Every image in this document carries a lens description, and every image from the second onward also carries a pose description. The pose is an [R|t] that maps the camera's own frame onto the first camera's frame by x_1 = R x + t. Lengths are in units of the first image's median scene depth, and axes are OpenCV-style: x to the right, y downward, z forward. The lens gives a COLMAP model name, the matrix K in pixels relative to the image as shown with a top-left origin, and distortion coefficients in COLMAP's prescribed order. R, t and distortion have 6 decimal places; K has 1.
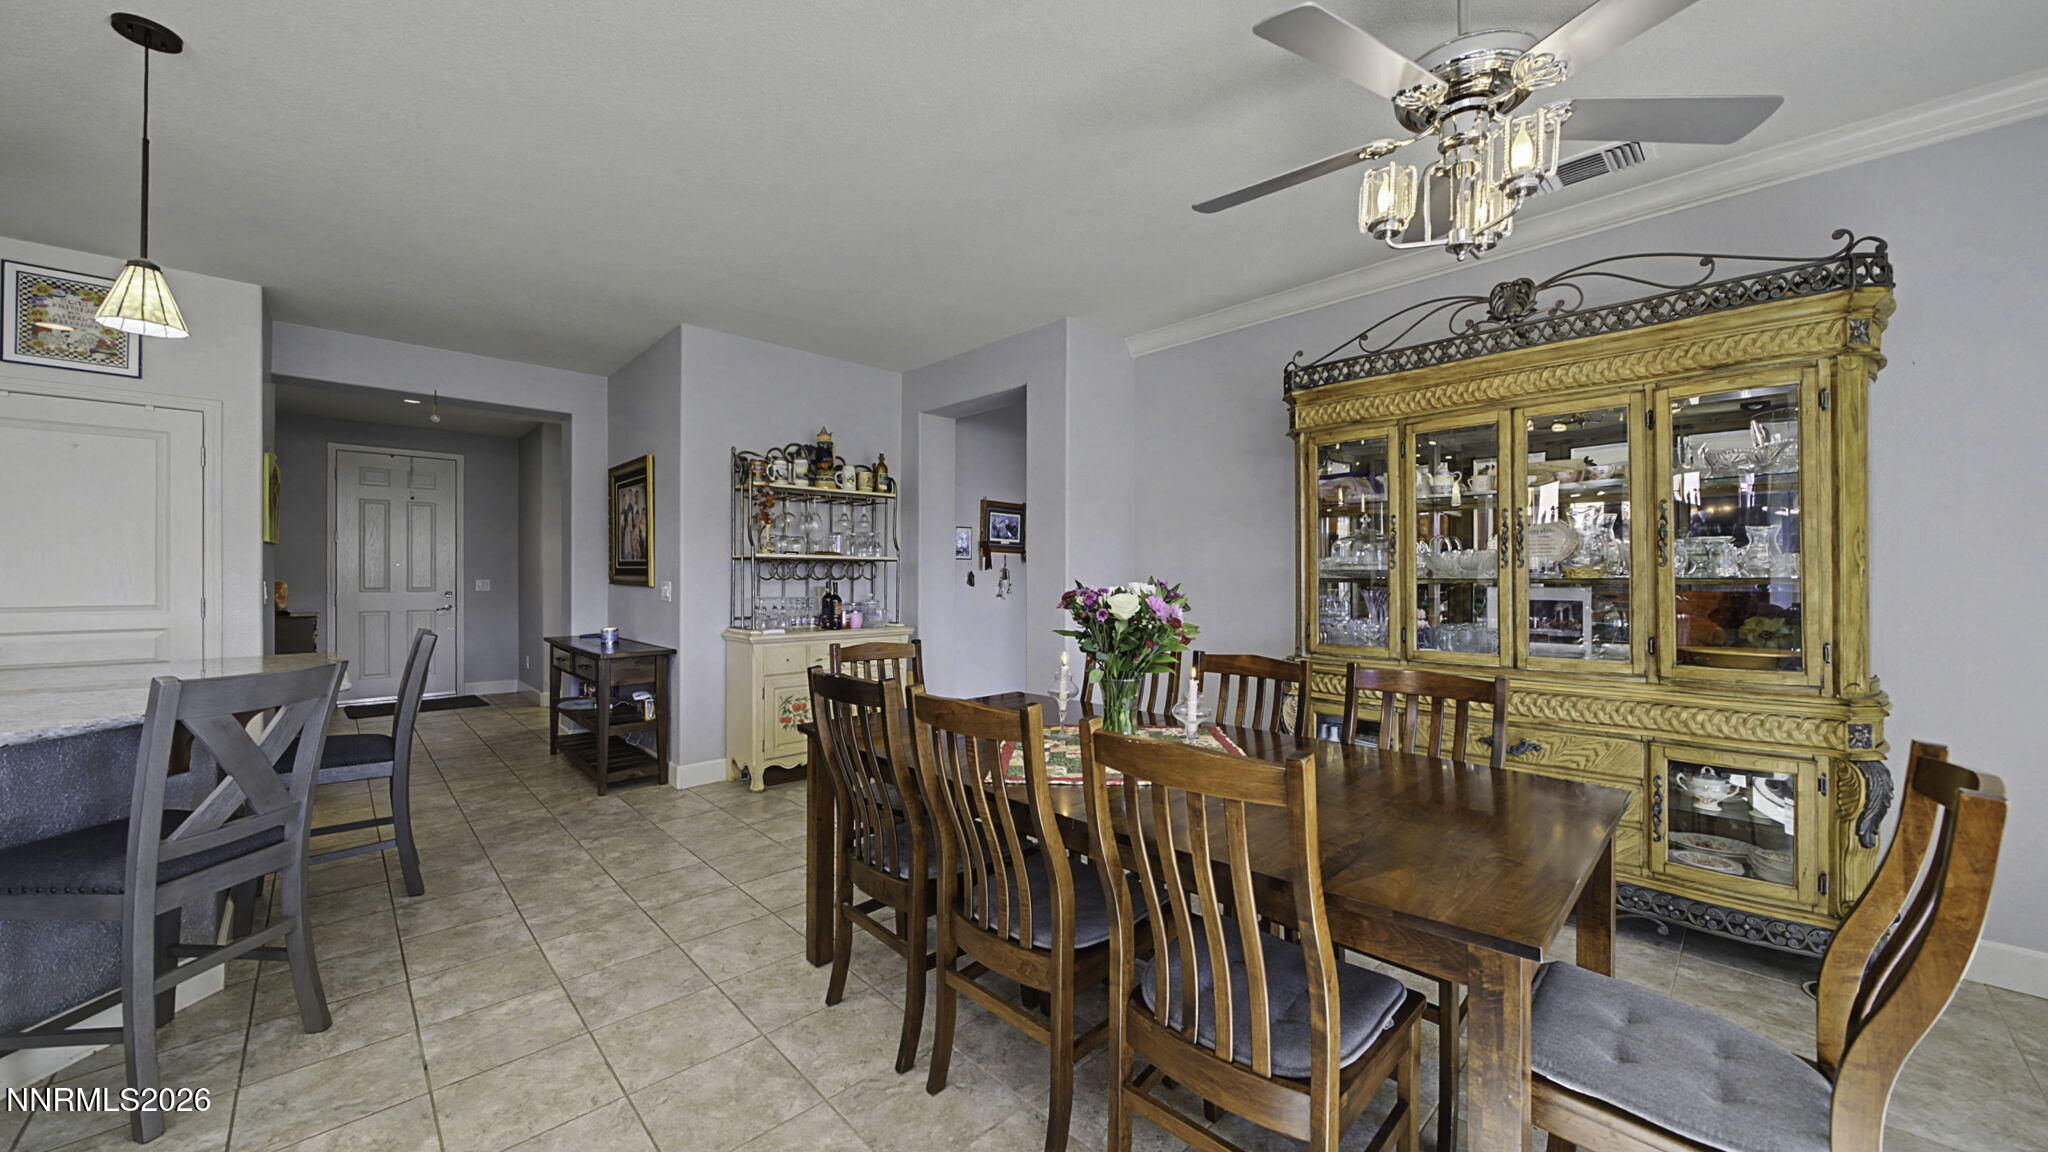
lens RADIAL K [[725.9, 0, 1028.9], [0, 725.9, 571.6], [0, 0, 1]] dist [-0.001370, -0.000303]
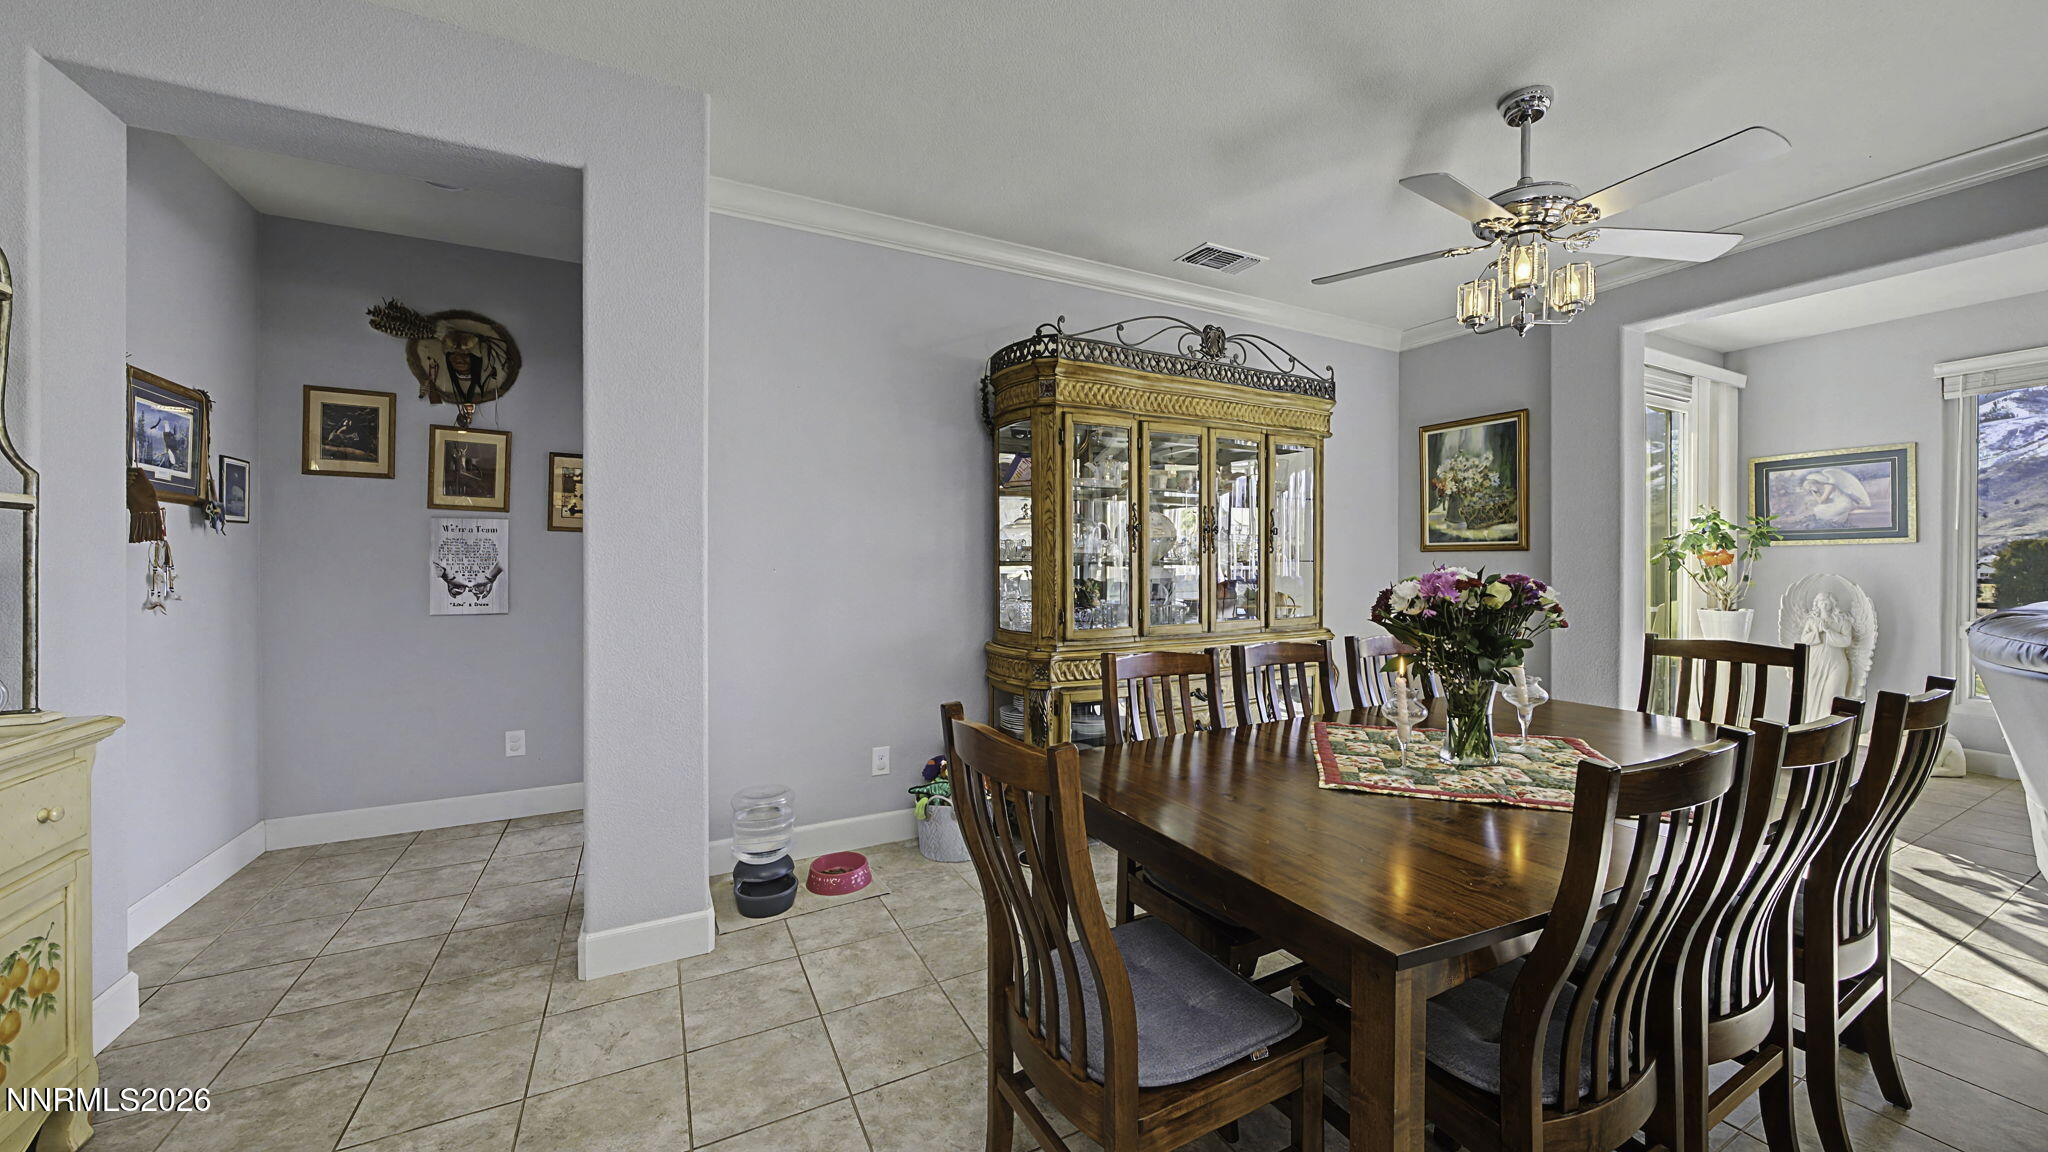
lens RADIAL K [[725.9, 0, 1029.9], [0, 725.9, 568.0], [0, 0, 1]] dist [-0.001370, -0.000303]
pose [[0.289553, -0.003567, 0.957155, -0.285073], [-0.005875, 0.999968, 0.005504, 0.006747], [-0.957144, -0.007217, 0.289523, 0.418122]]
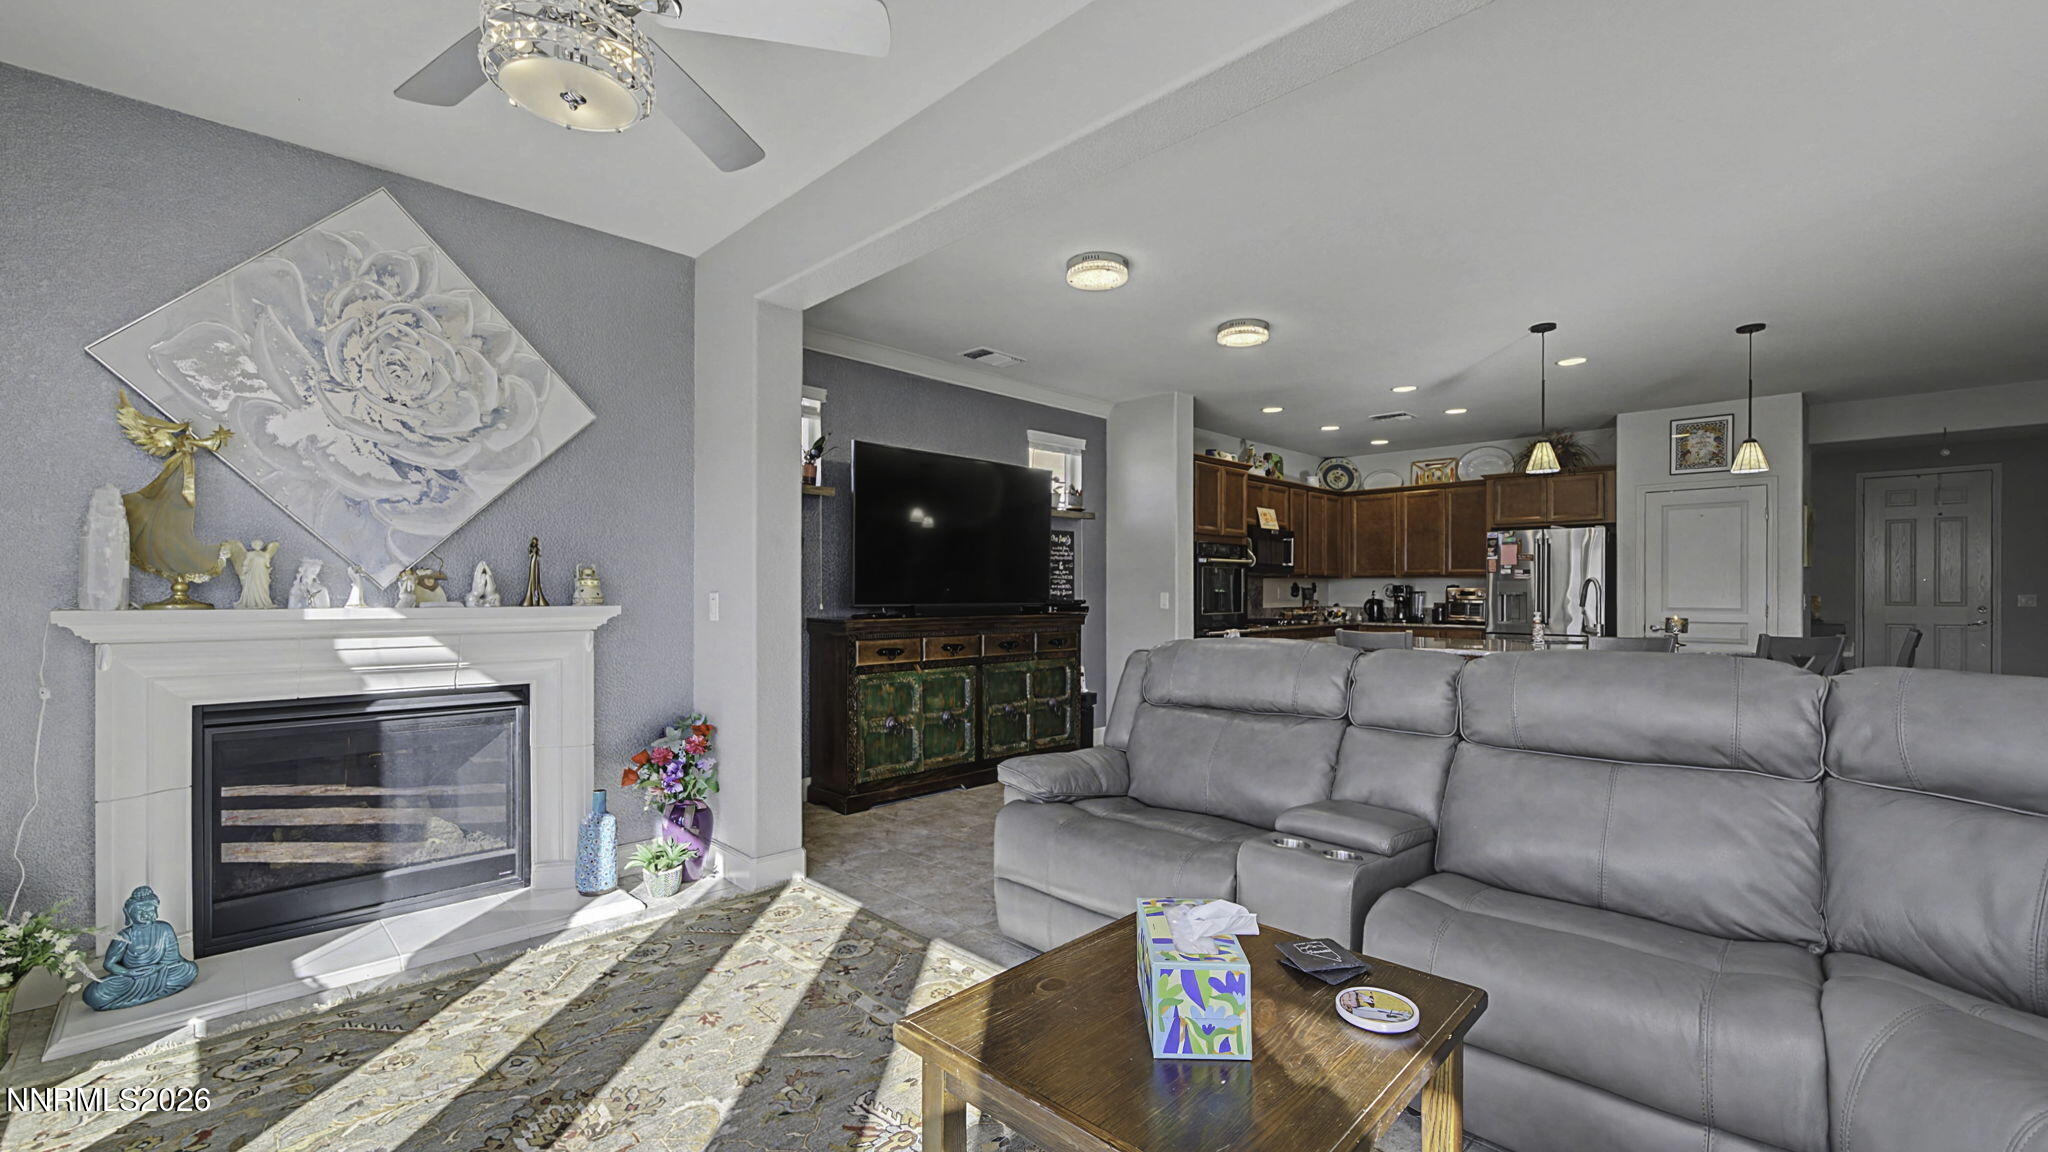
lens RADIAL K [[855.2, 0, 1027.1], [0, 855.2, 592.7], [0, 0, 1]] dist [0.000328, 0.000938]
pose [[0.022812, 0.002275, -0.999737, 0.625170], [0.006690, 0.999975, 0.002428, -0.004133], [0.999717, -0.006743, 0.022797, -0.597276]]
